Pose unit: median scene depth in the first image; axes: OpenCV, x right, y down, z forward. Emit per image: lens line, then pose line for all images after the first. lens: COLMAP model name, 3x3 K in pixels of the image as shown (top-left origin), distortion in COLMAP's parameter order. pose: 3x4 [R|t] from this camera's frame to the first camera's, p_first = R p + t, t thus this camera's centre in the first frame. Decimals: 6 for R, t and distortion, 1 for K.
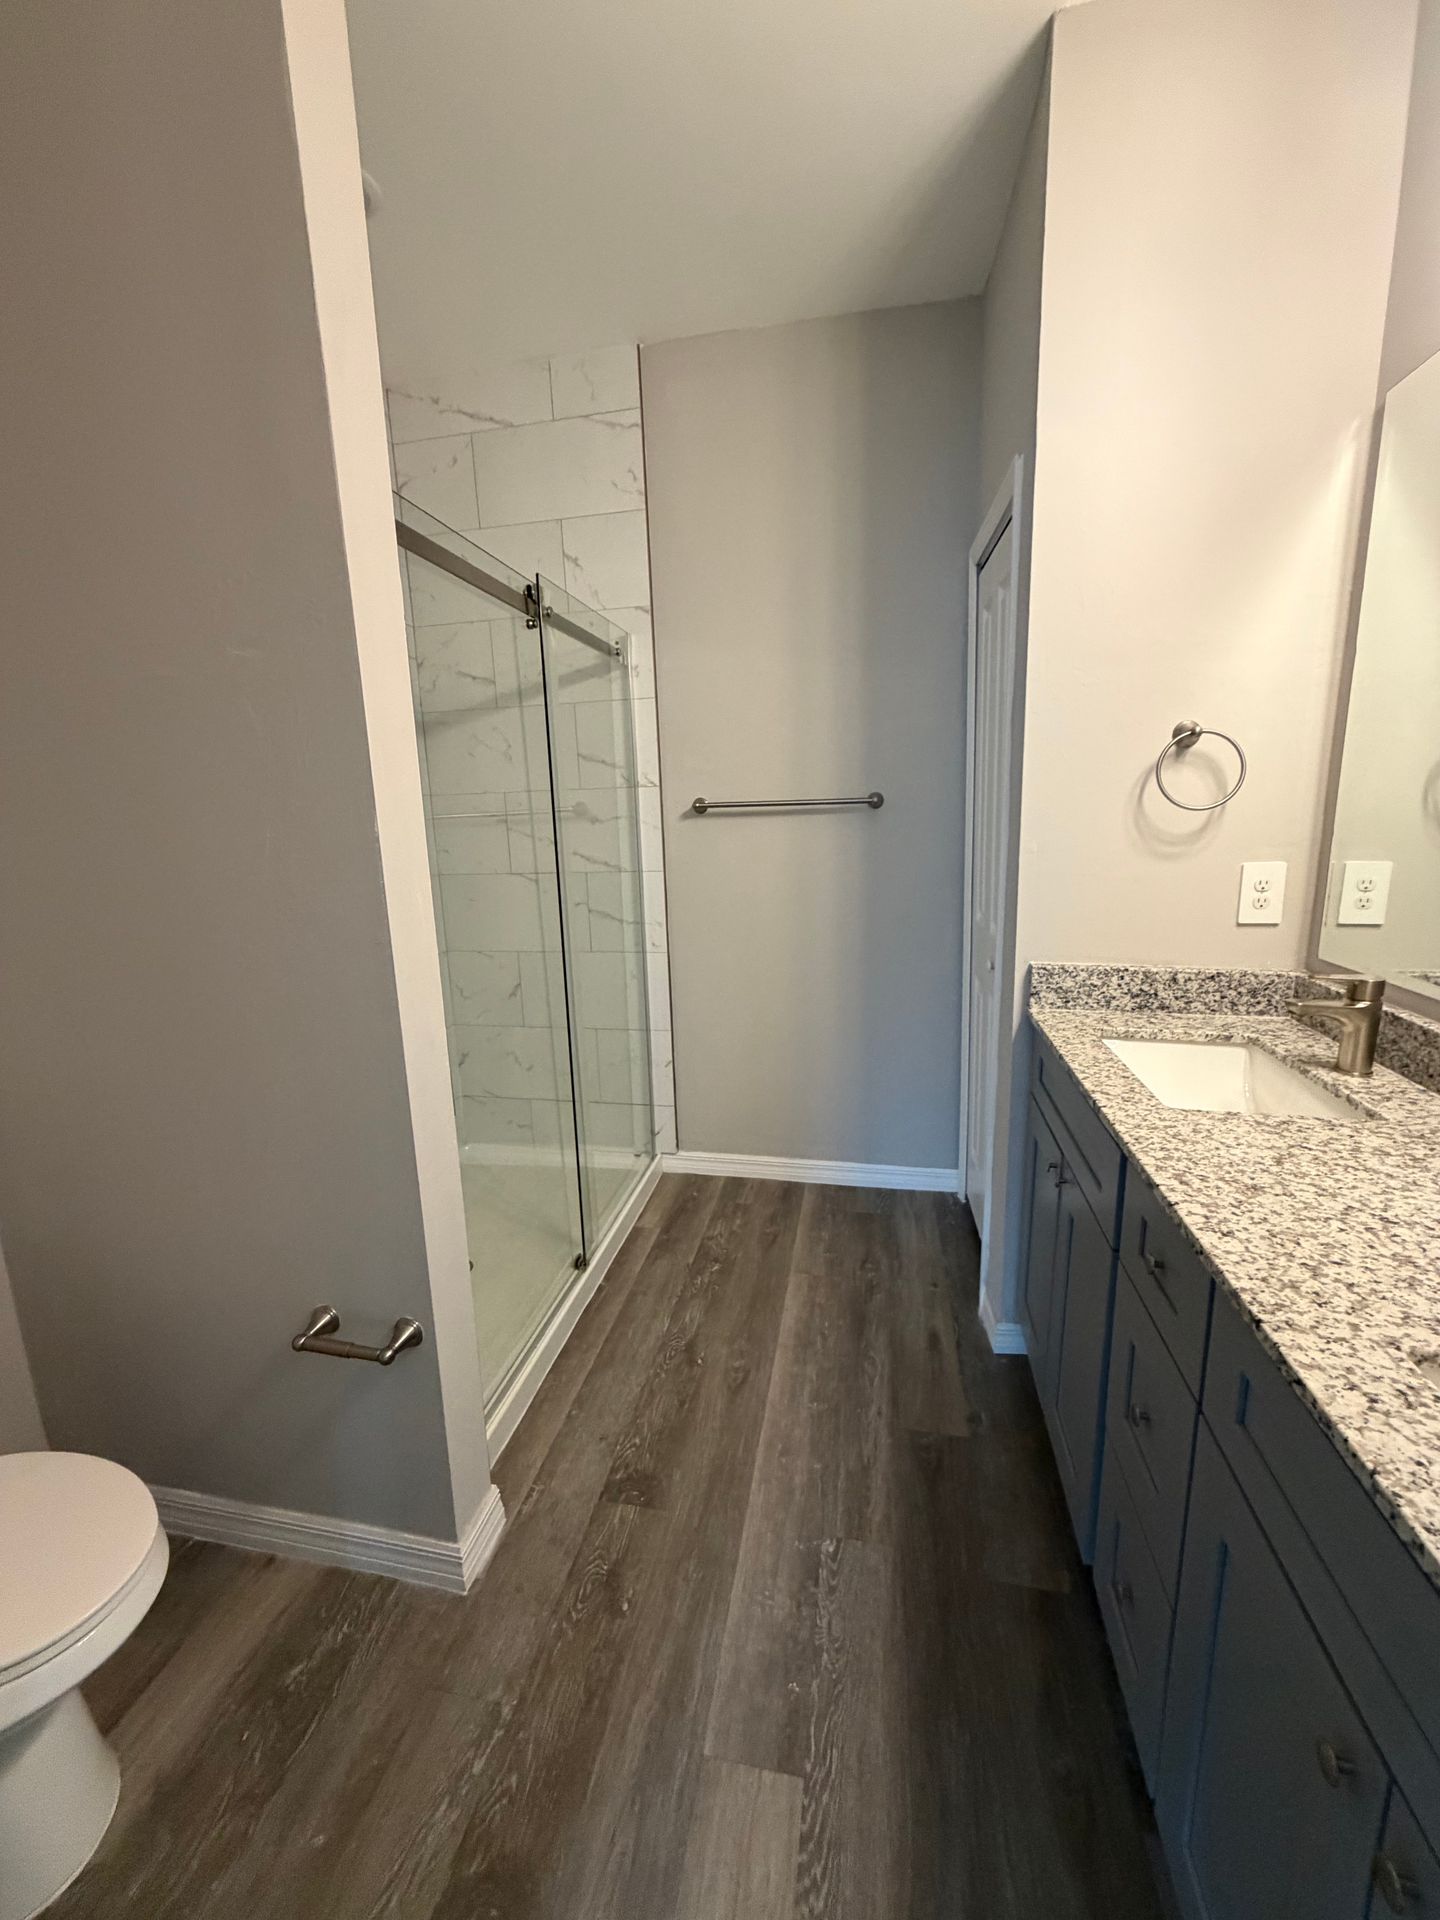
lens RADIAL K [[767.4, 0, 719.7], [0, 767.4, 950.0], [0, 0, 1]] dist [0.000637, 0.000570]
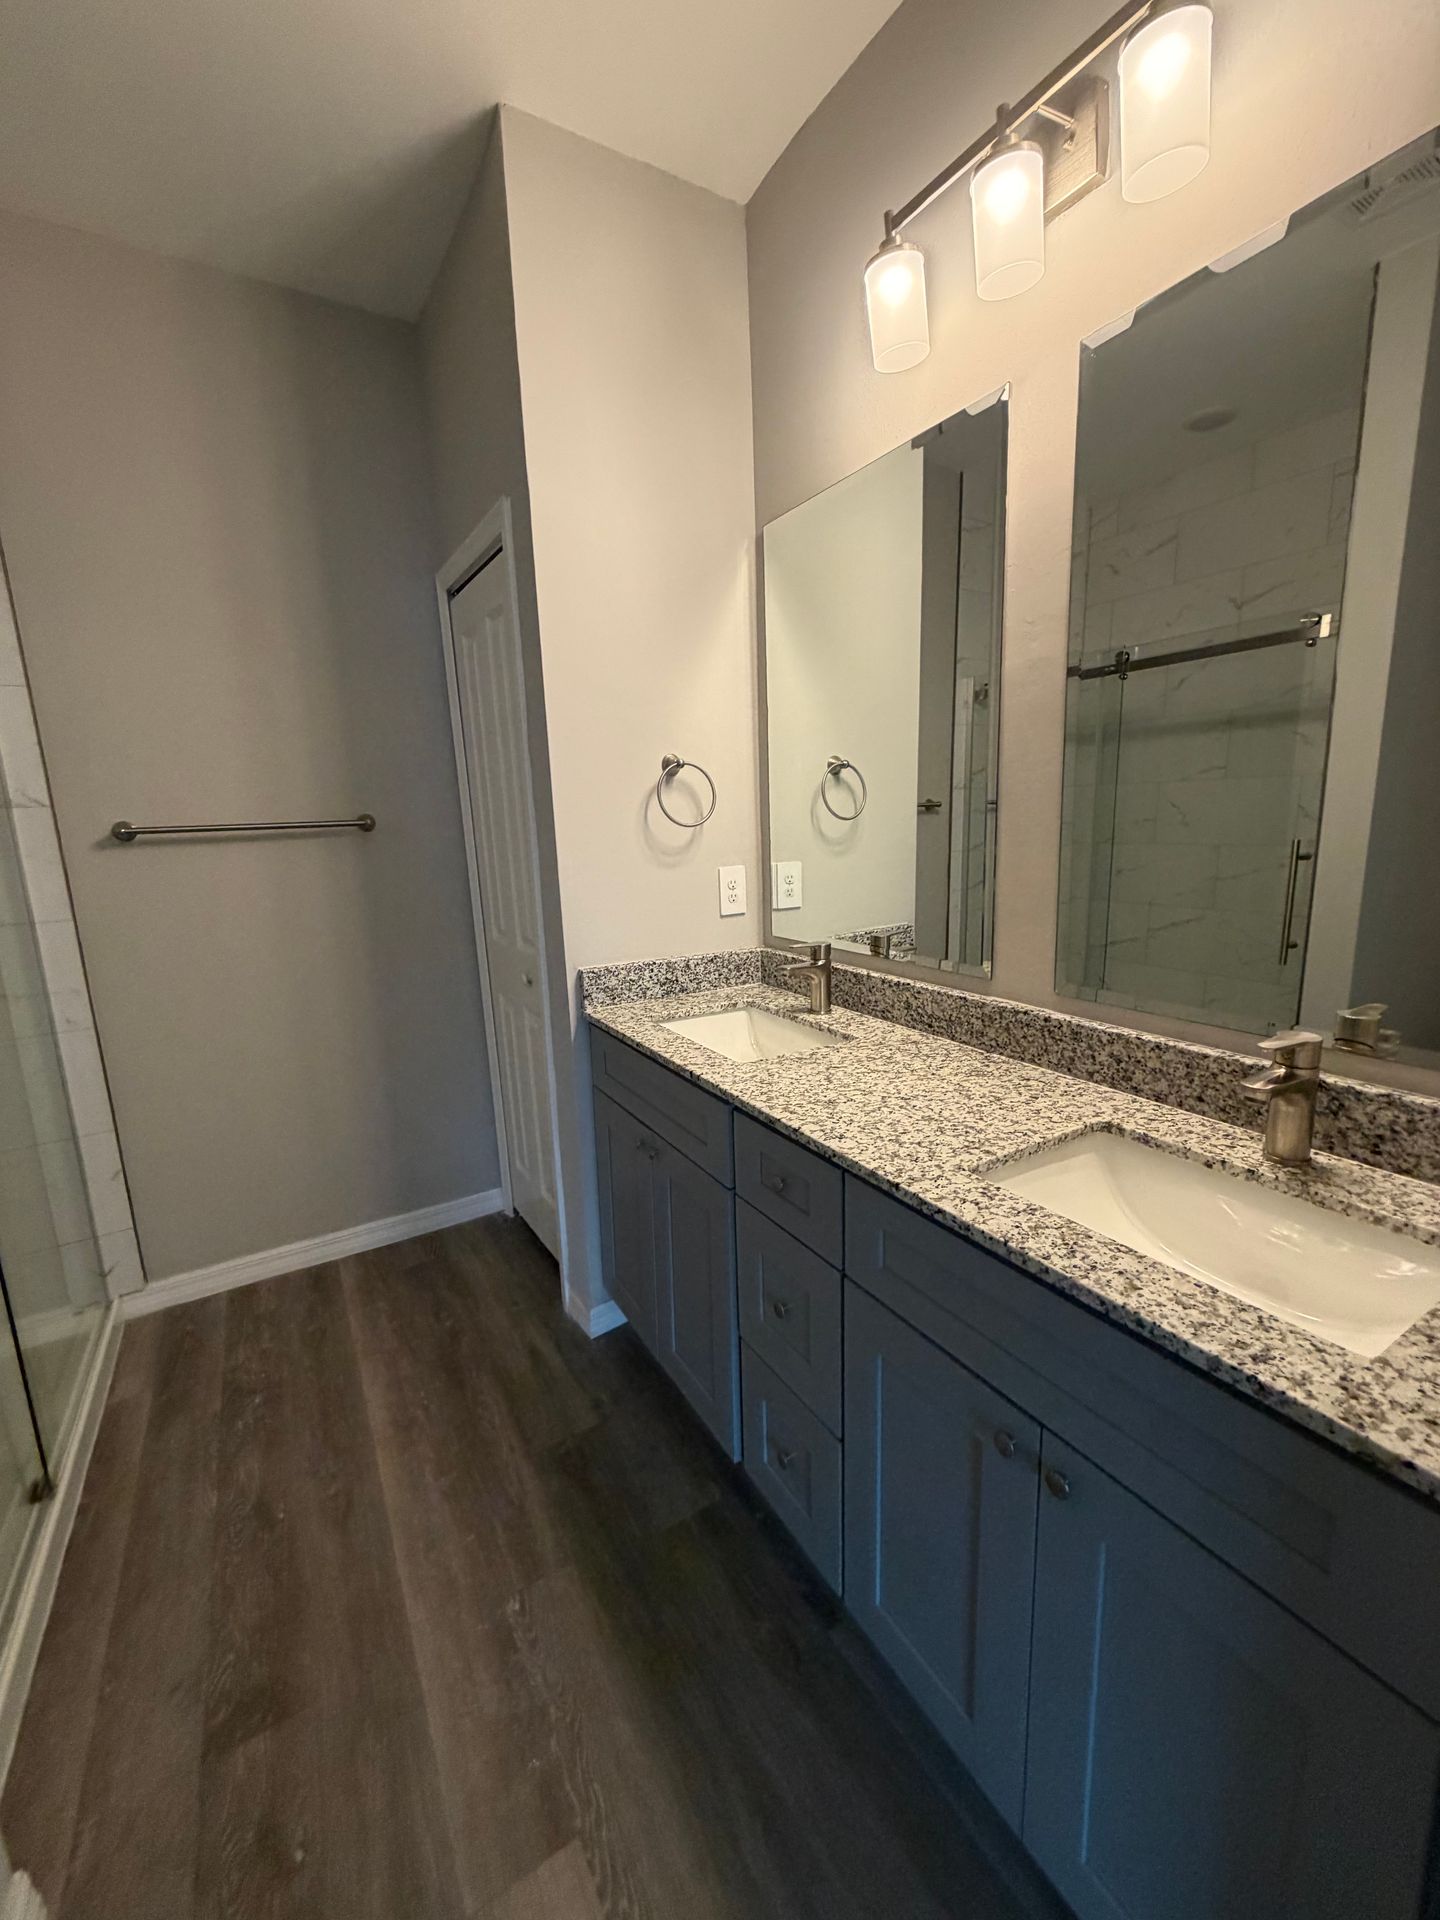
lens RADIAL K [[767.4, 0, 719.7], [0, 767.4, 950.0], [0, 0, 1]] dist [0.000637, 0.000570]
pose [[0.740585, -0.118131, 0.661497, -0.180824], [0.138713, 0.990099, 0.021516, -0.005868], [-0.657489, 0.075824, 0.749639, 0.058963]]
